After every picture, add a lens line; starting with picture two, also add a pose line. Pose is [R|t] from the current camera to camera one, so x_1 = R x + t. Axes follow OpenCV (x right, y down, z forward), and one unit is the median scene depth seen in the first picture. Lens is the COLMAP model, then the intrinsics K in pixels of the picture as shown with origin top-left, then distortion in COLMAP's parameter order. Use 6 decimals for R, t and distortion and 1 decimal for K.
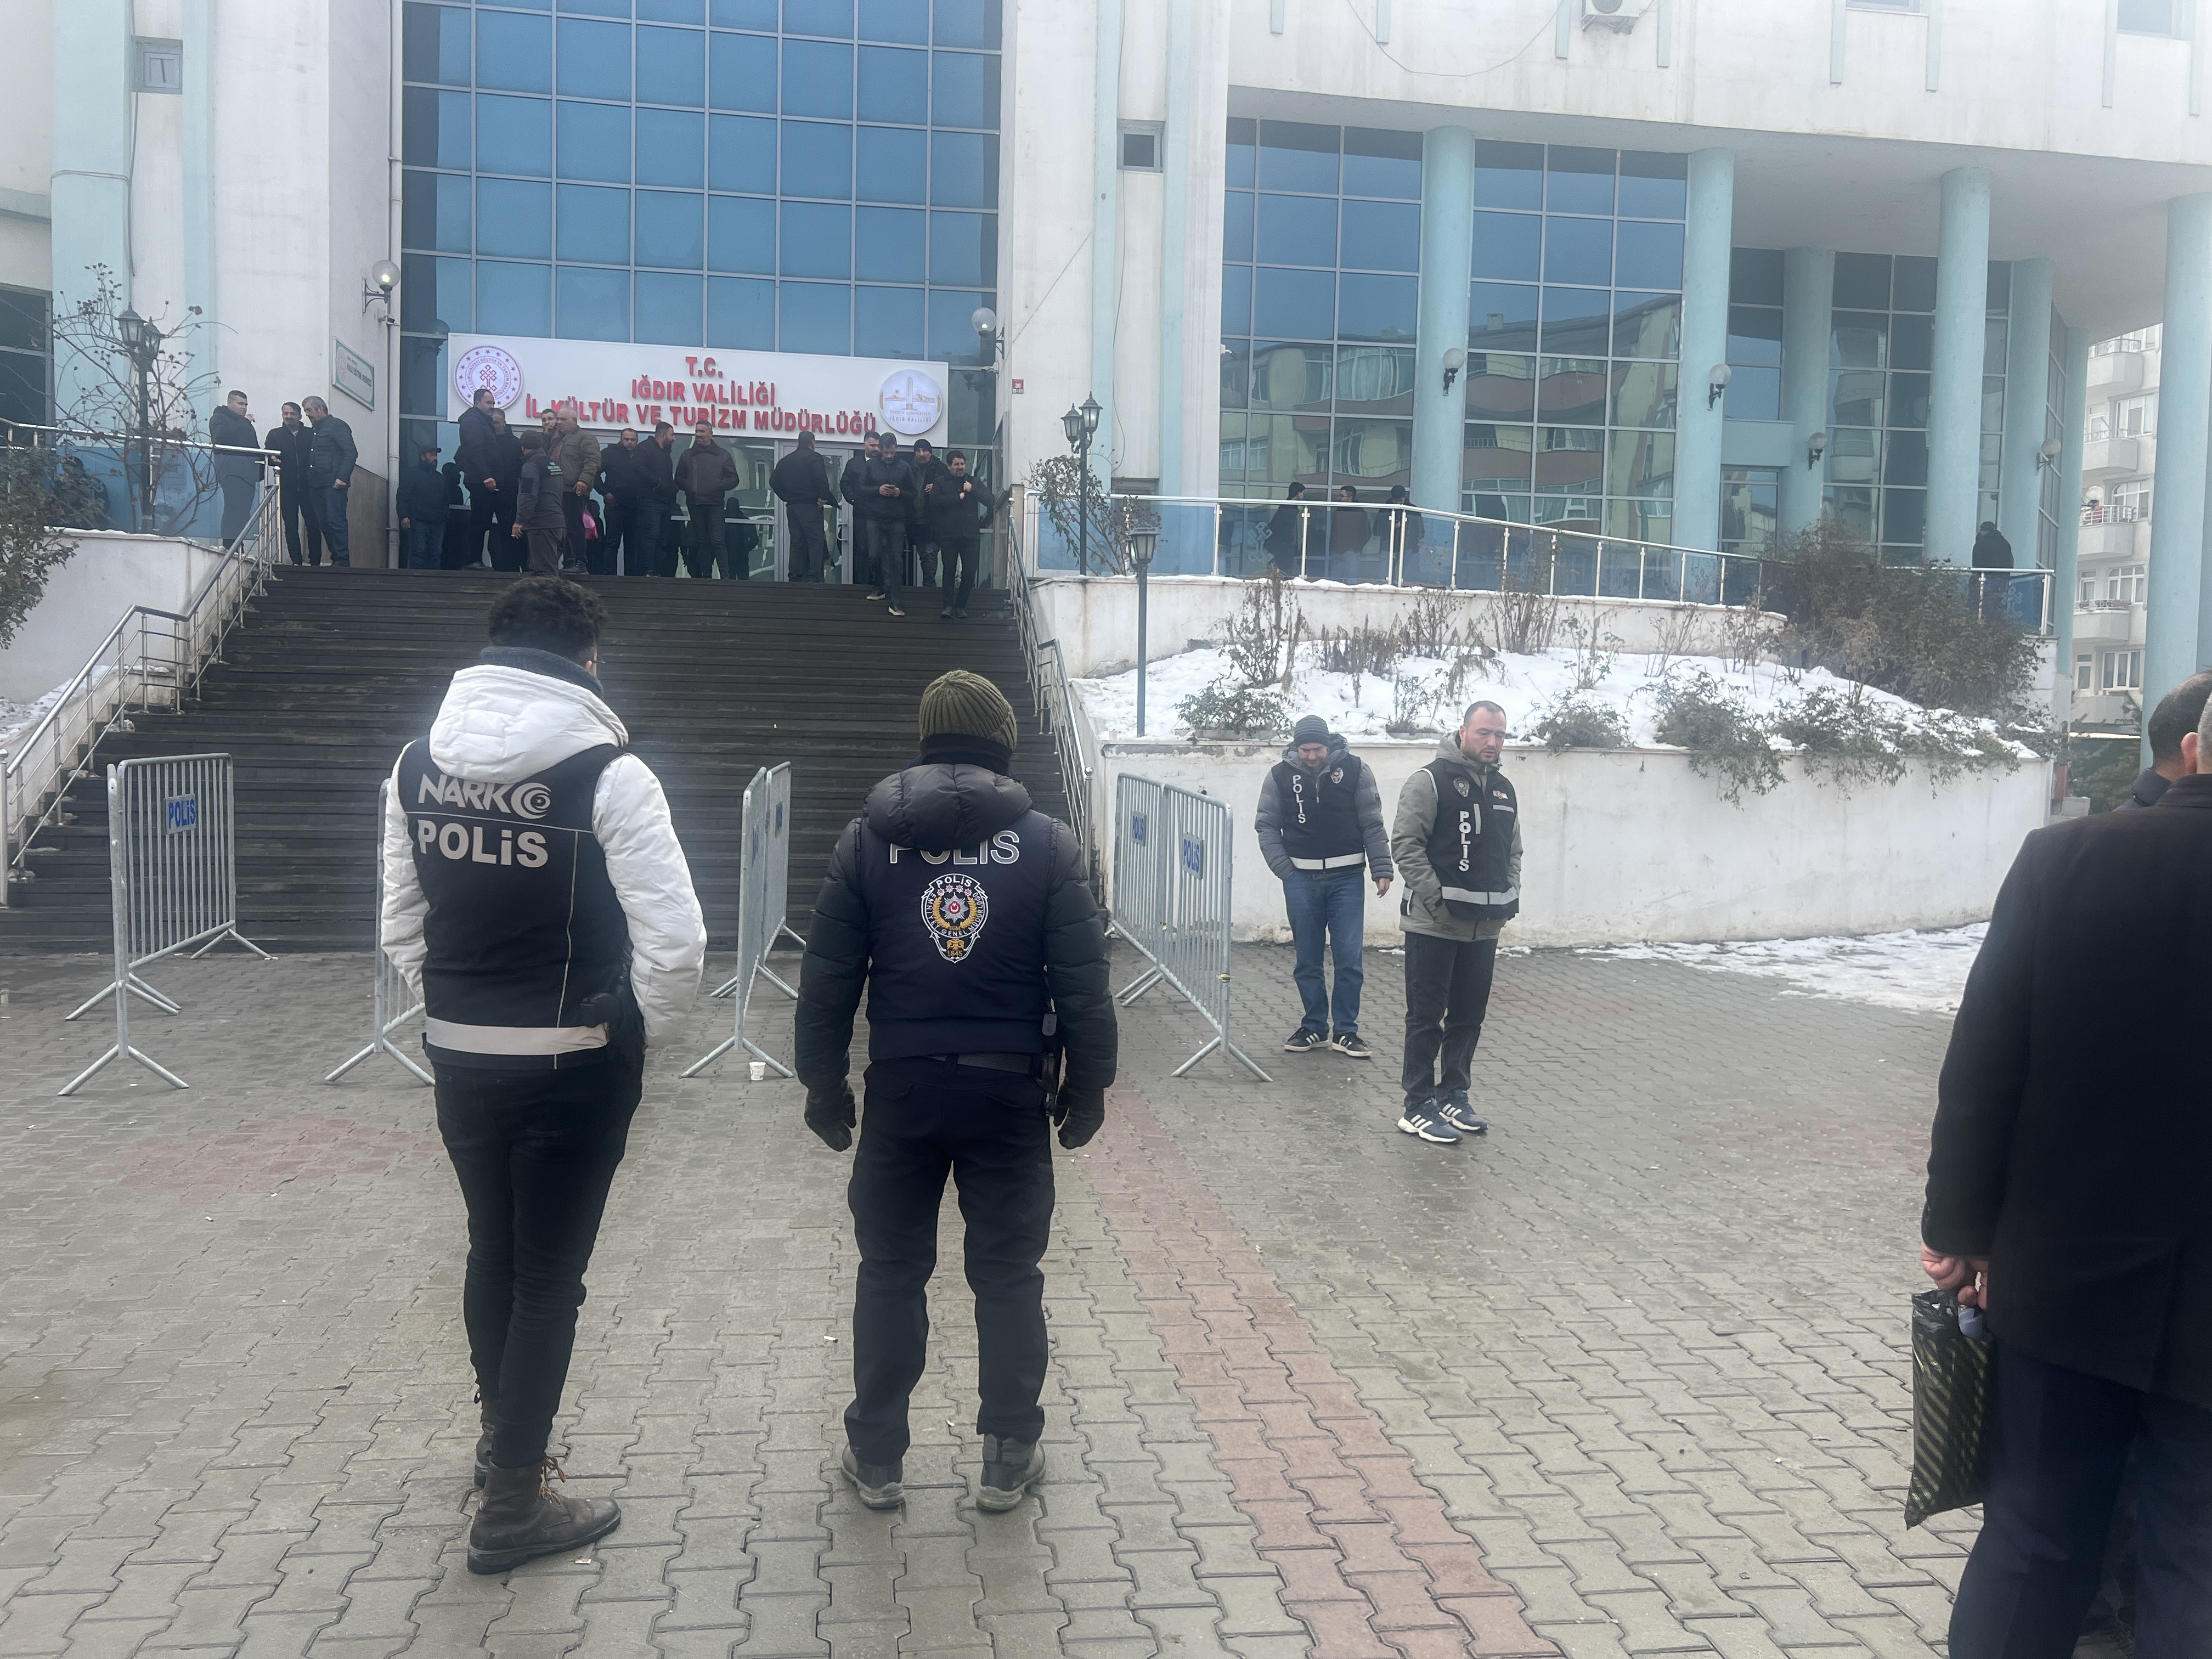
lens RADIAL K [[1681.3, 0, 1102.4], [0, 1681.3, 805.7], [0, 0, 1]] dist [0.105278, -0.175414]
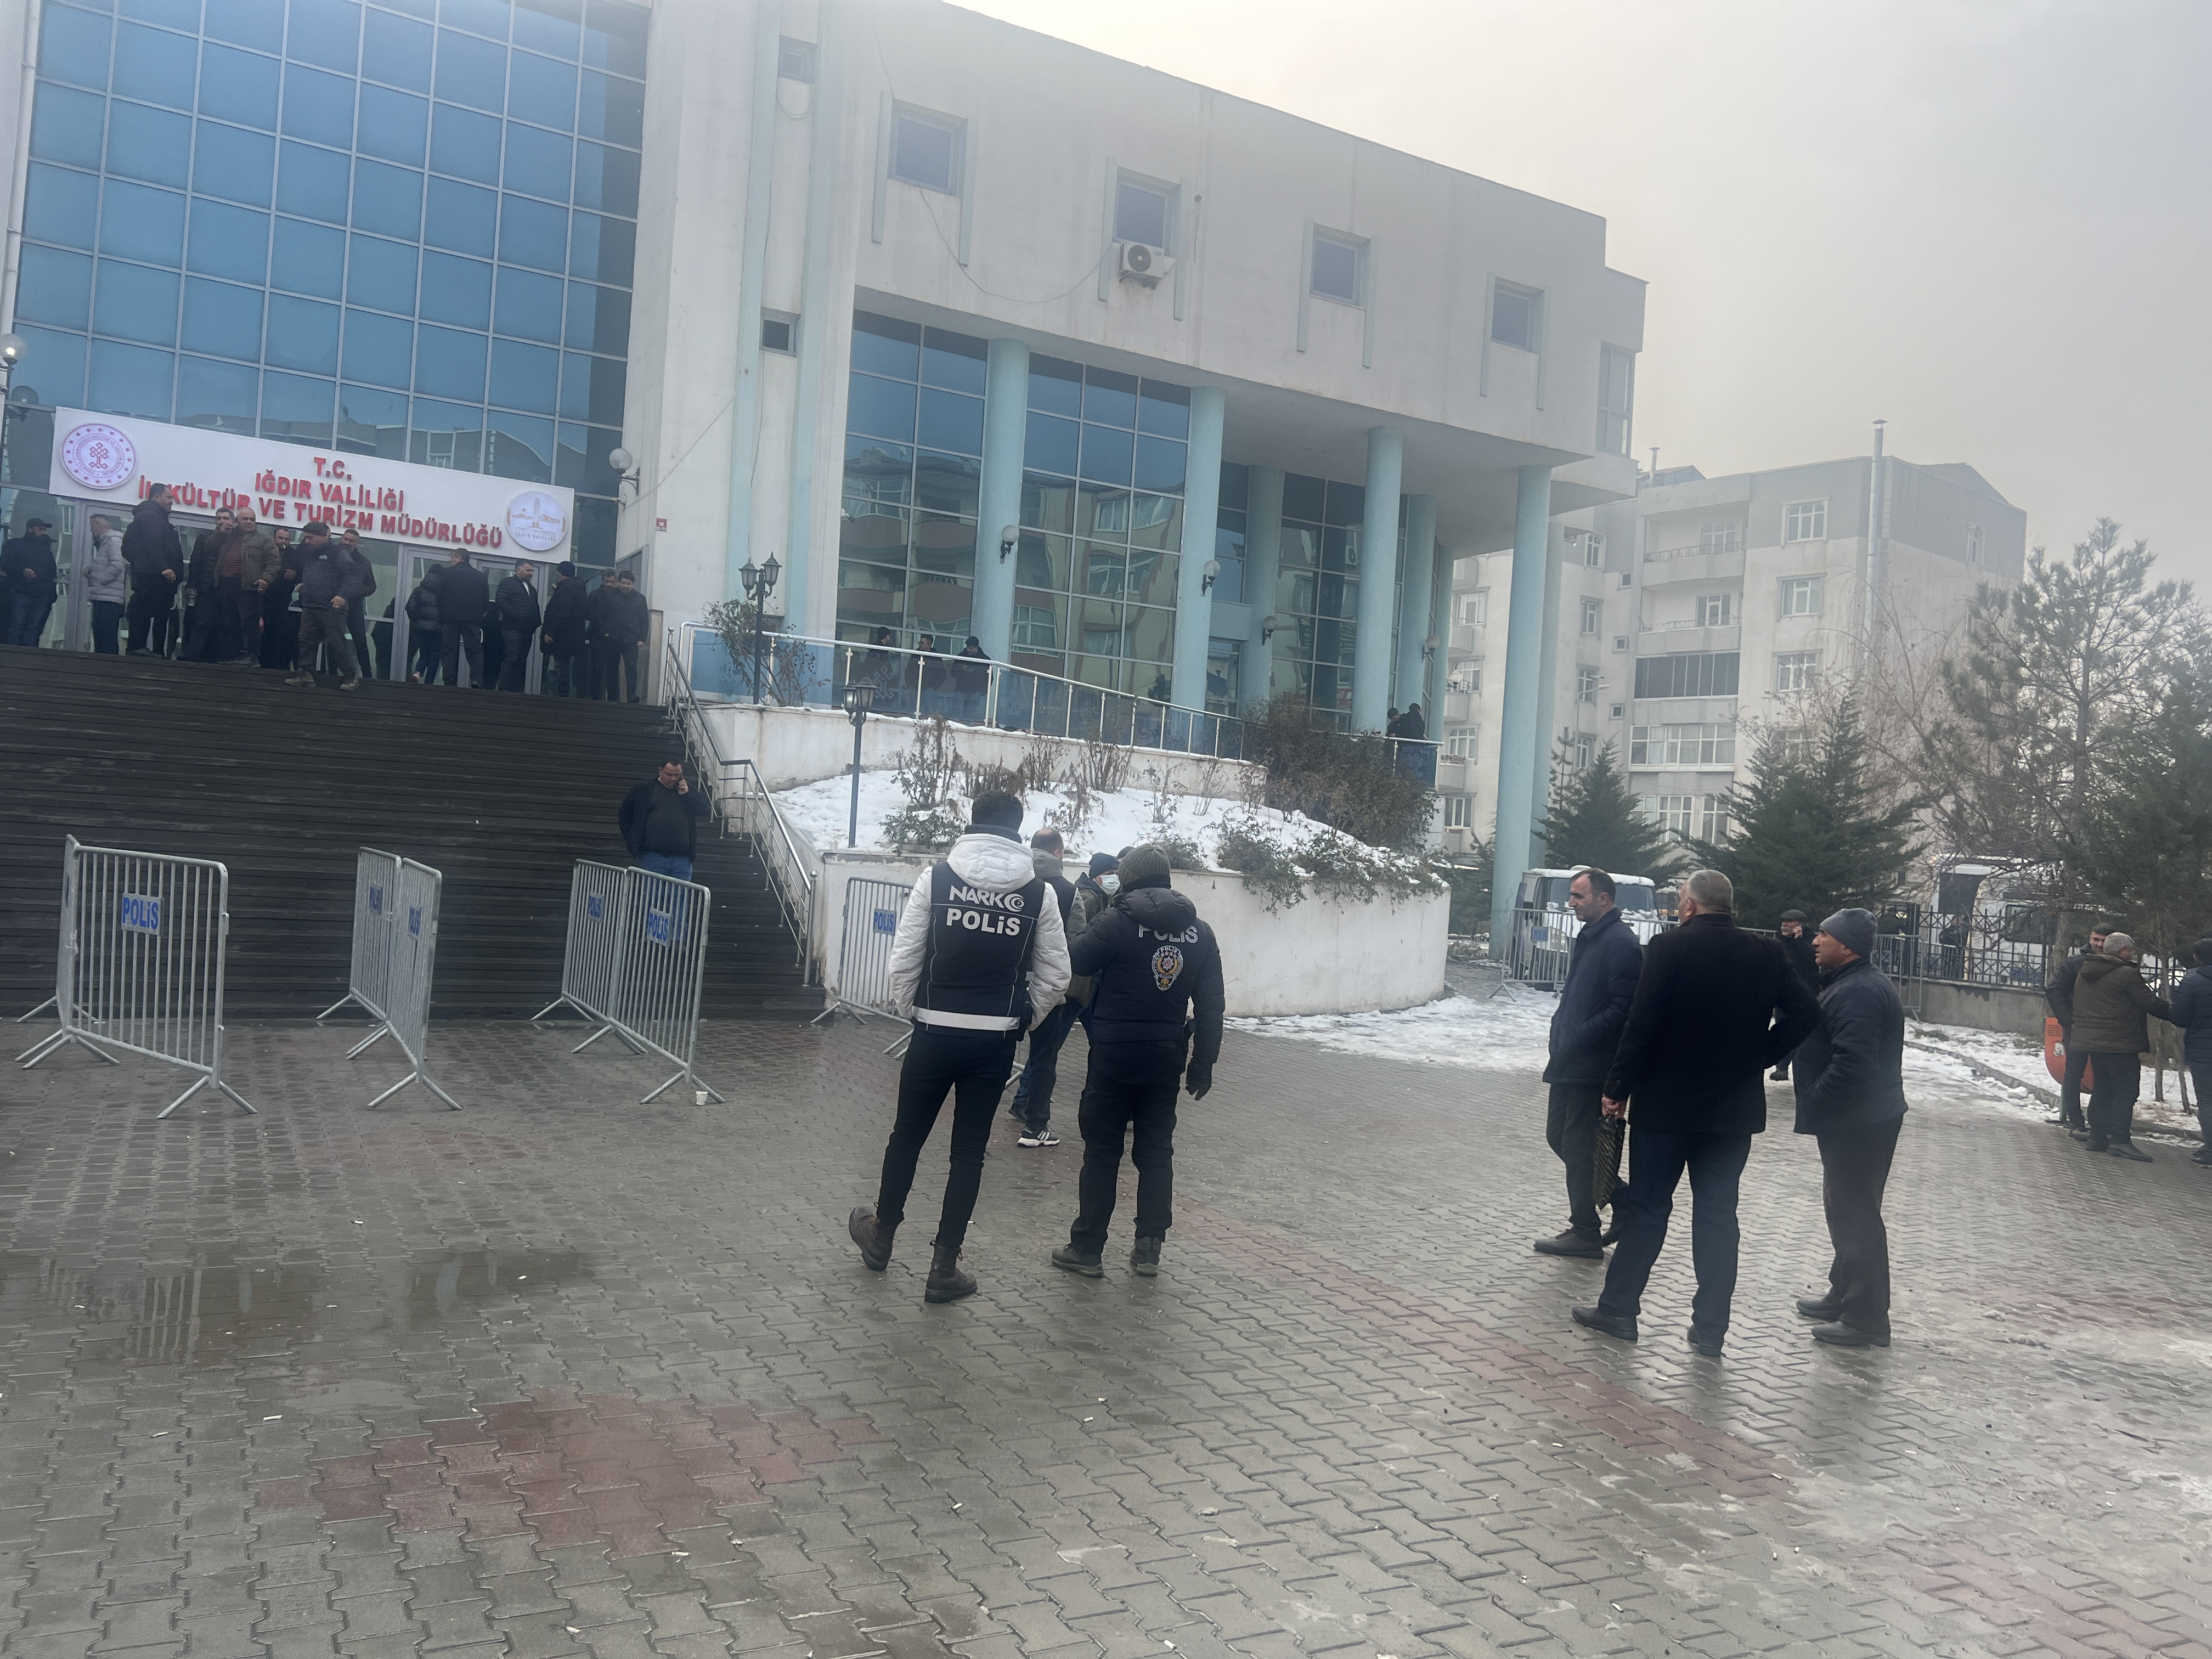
lens RADIAL K [[1694.1, 0, 1106.0], [0, 1694.1, 829.5], [0, 0, 1]] dist [0.082456, -0.083066]
pose [[0.938438, 0.044081, 0.342625, -0.151296], [-0.028817, 0.998358, -0.049516, 0.001356], [-0.344245, 0.036594, 0.938166, -0.155114]]
